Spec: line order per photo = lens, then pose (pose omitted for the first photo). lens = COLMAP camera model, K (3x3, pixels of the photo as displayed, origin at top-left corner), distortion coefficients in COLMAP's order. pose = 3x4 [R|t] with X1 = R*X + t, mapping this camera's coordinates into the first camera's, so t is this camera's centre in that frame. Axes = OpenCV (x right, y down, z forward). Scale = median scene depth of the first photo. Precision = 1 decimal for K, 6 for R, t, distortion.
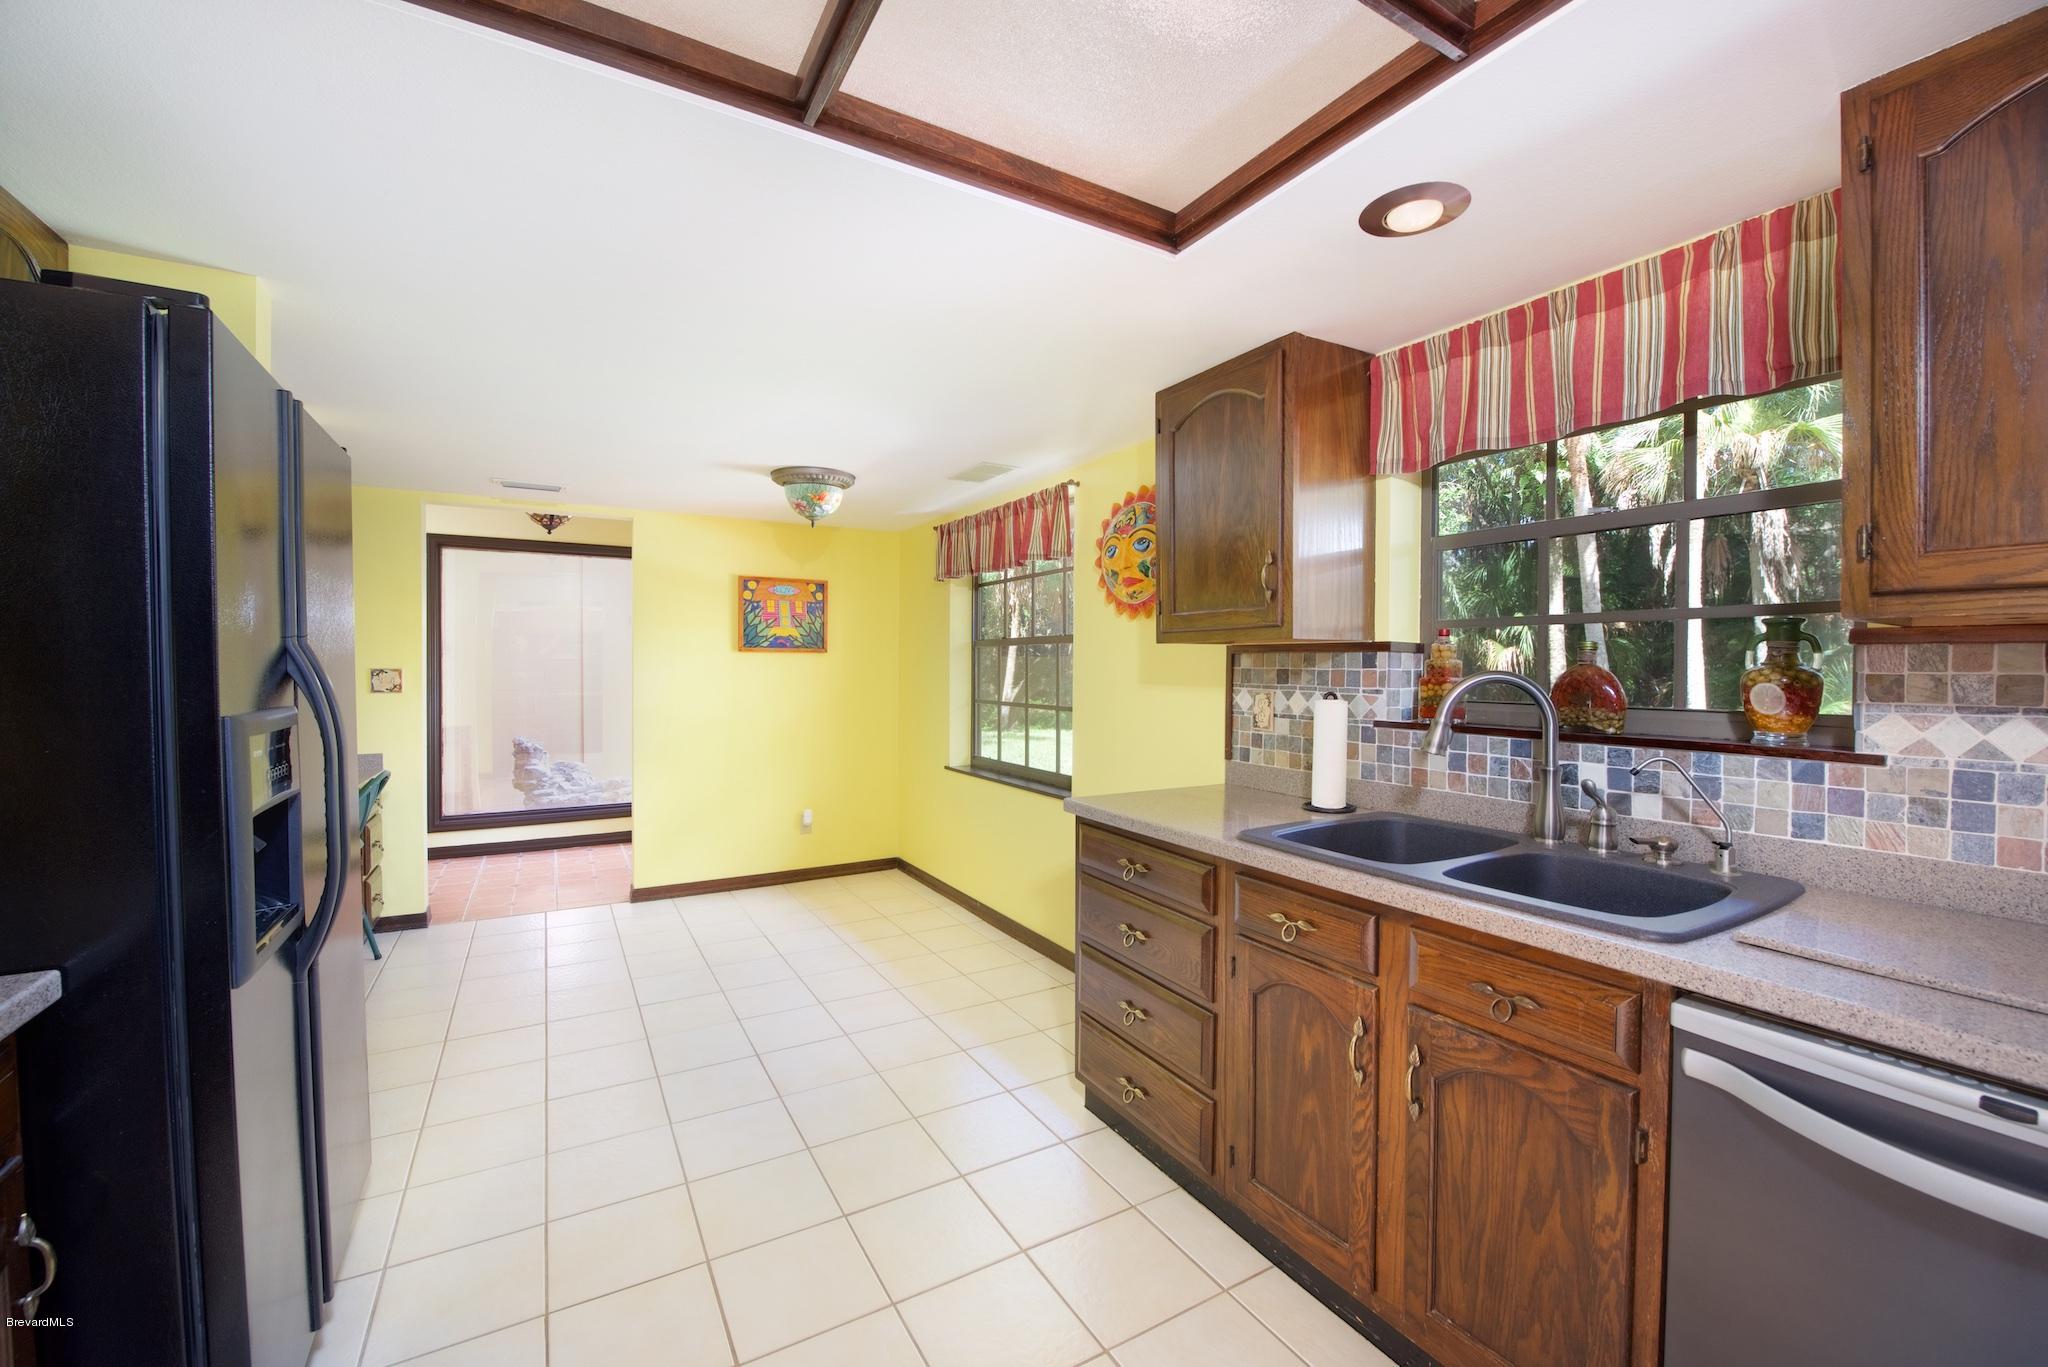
lens RADIAL K [[823.7, 0, 1023.7], [0, 823.7, 685.6], [0, 0, 1]] dist [-0.011969, -0.000296]
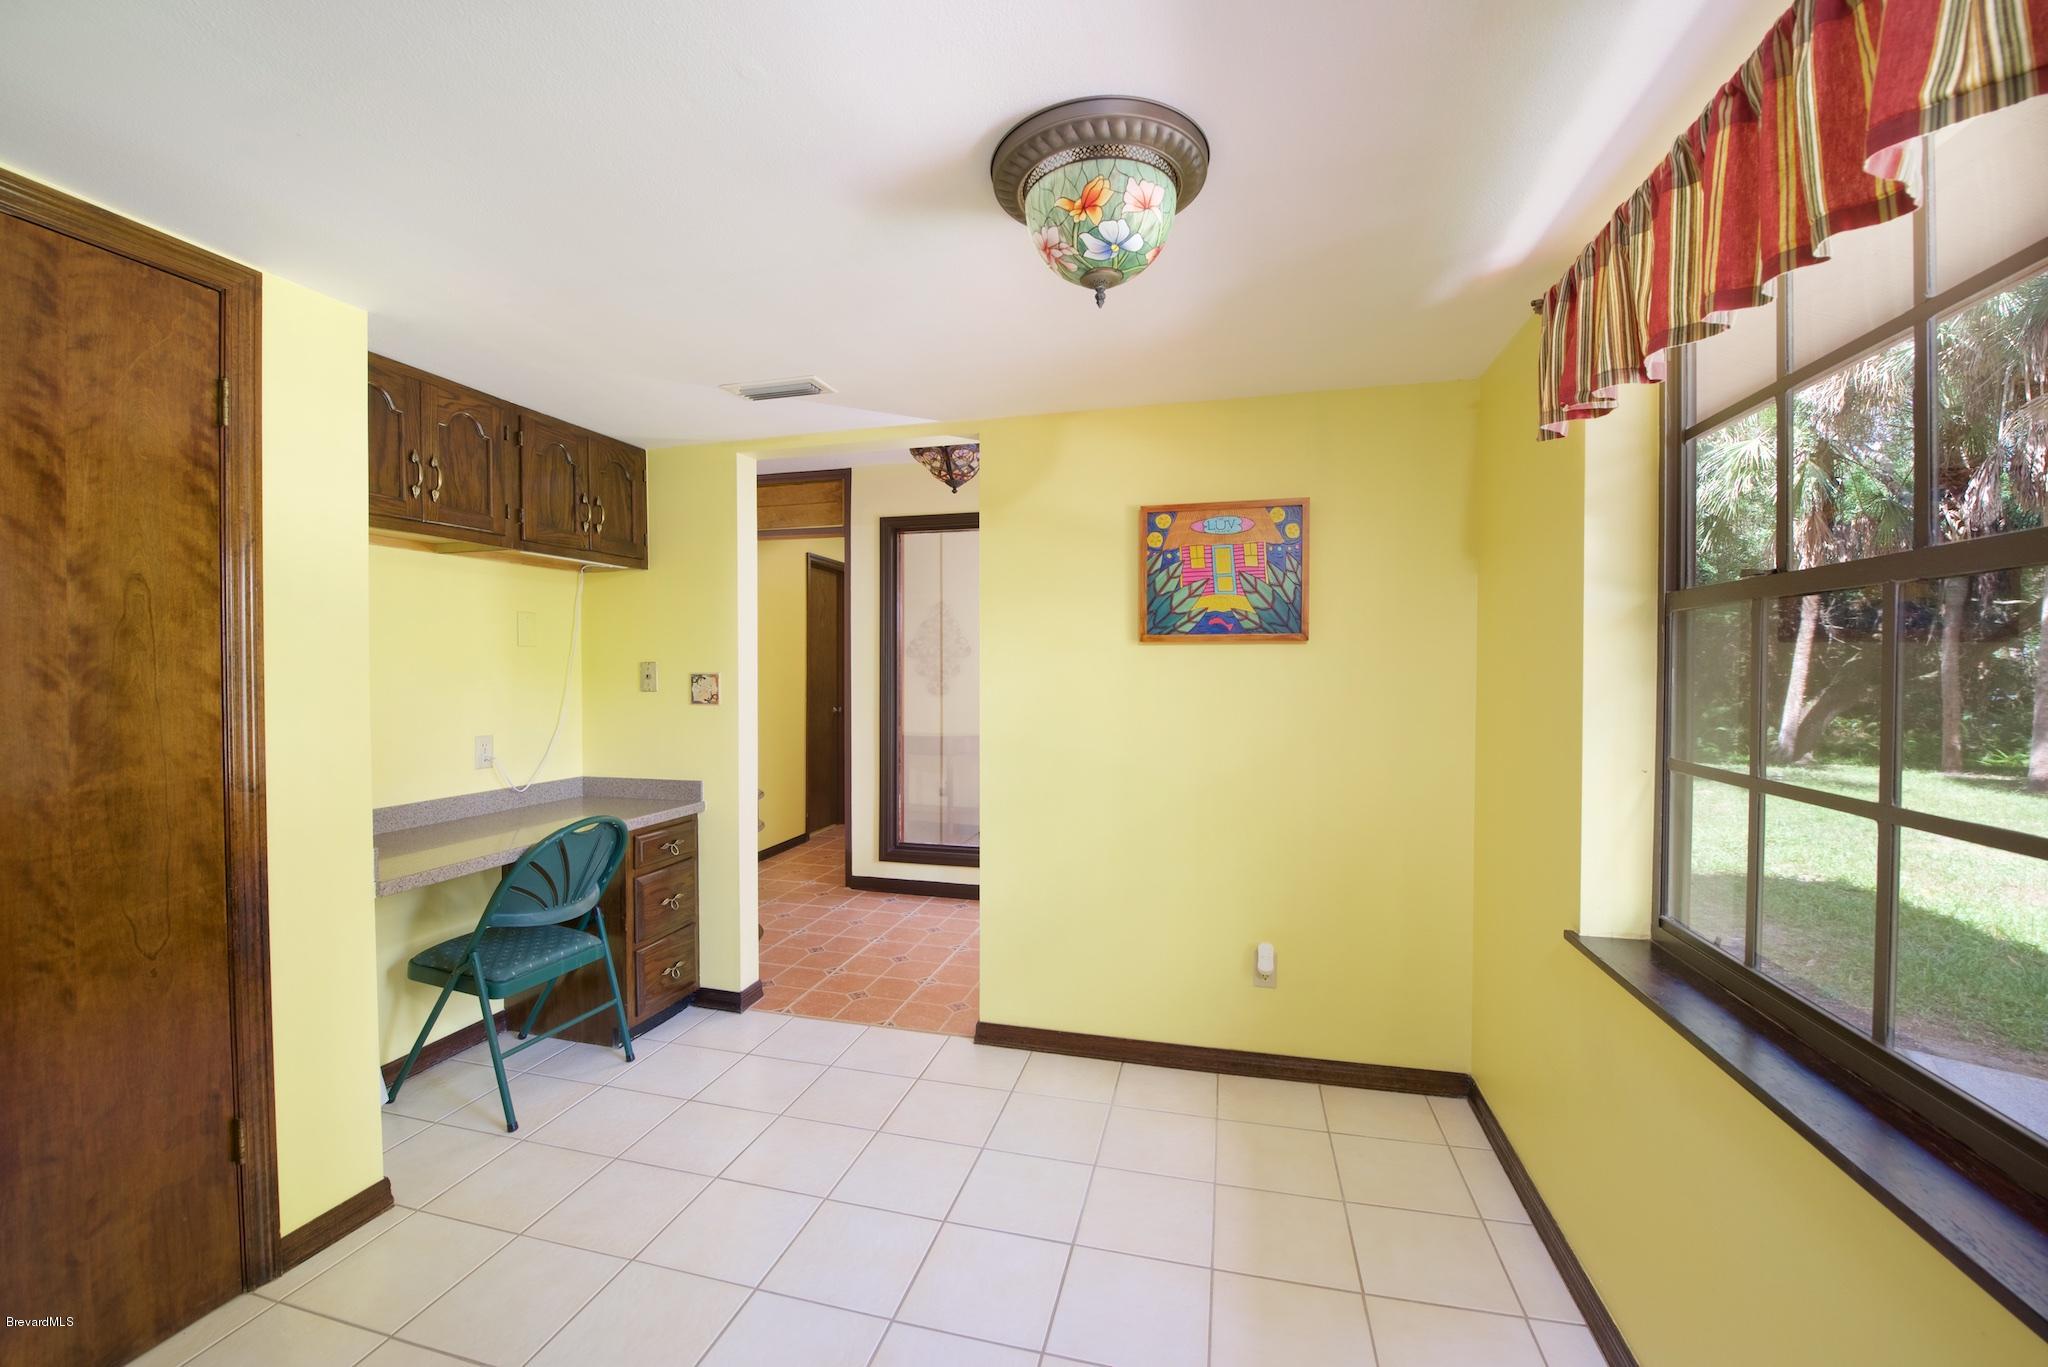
lens RADIAL K [[823.7, 0, 1027.8], [0, 823.7, 683.2], [0, 0, 1]] dist [-0.011969, -0.000296]
pose [[0.715168, 0.007781, -0.698909, -0.009252], [-0.012857, 0.999915, -0.002023, -0.011331], [0.698834, 0.010432, 0.715208, 0.532817]]
